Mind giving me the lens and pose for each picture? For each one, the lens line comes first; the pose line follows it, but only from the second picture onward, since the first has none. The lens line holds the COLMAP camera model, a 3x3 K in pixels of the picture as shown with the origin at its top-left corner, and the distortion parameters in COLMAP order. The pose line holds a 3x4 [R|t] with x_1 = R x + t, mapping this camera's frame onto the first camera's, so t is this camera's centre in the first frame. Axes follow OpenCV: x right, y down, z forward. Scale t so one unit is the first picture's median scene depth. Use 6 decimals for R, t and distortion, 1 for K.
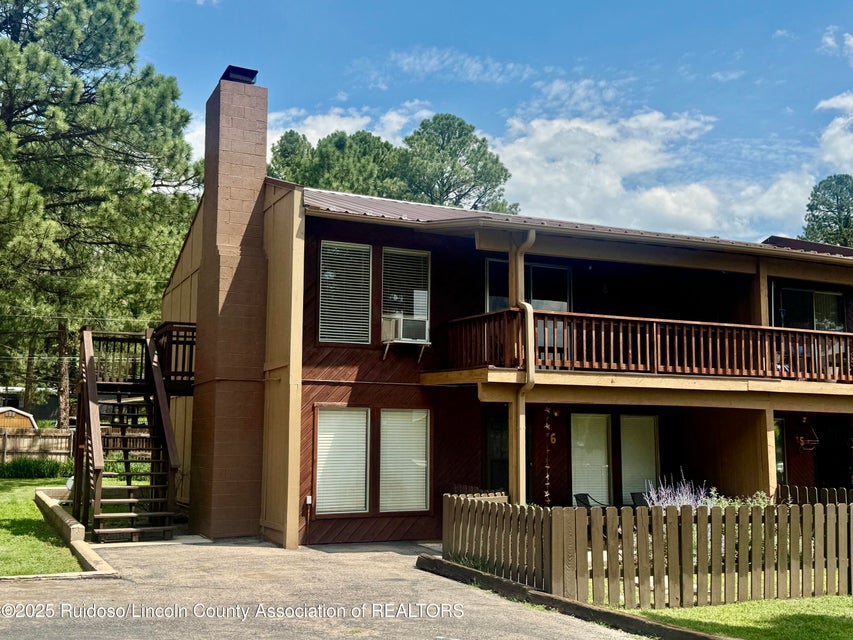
lens RADIAL K [[947.9, 0, 427.2], [0, 947.9, 322.2], [0, 0, 1]] dist [0.005127, 0.000000]
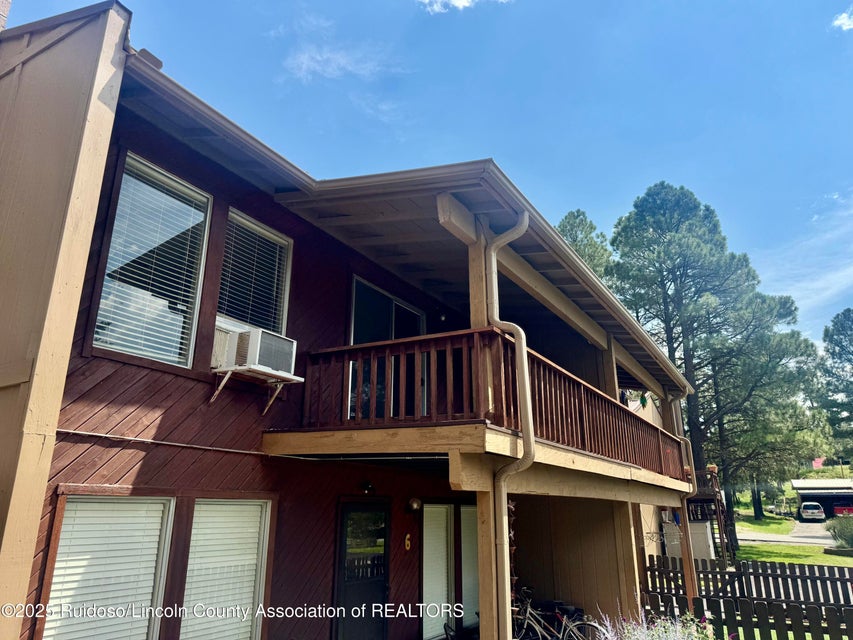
lens RADIAL K [[601.8, 0, 423.6], [0, 601.8, 313.0], [0, 0, 1]] dist [0.008765, 0.000716]
pose [[0.823026, 0.174303, 0.540598, -0.140995], [-0.071853, 0.976055, -0.205313, 0.052478], [-0.563440, 0.130135, 0.815843, 0.661395]]
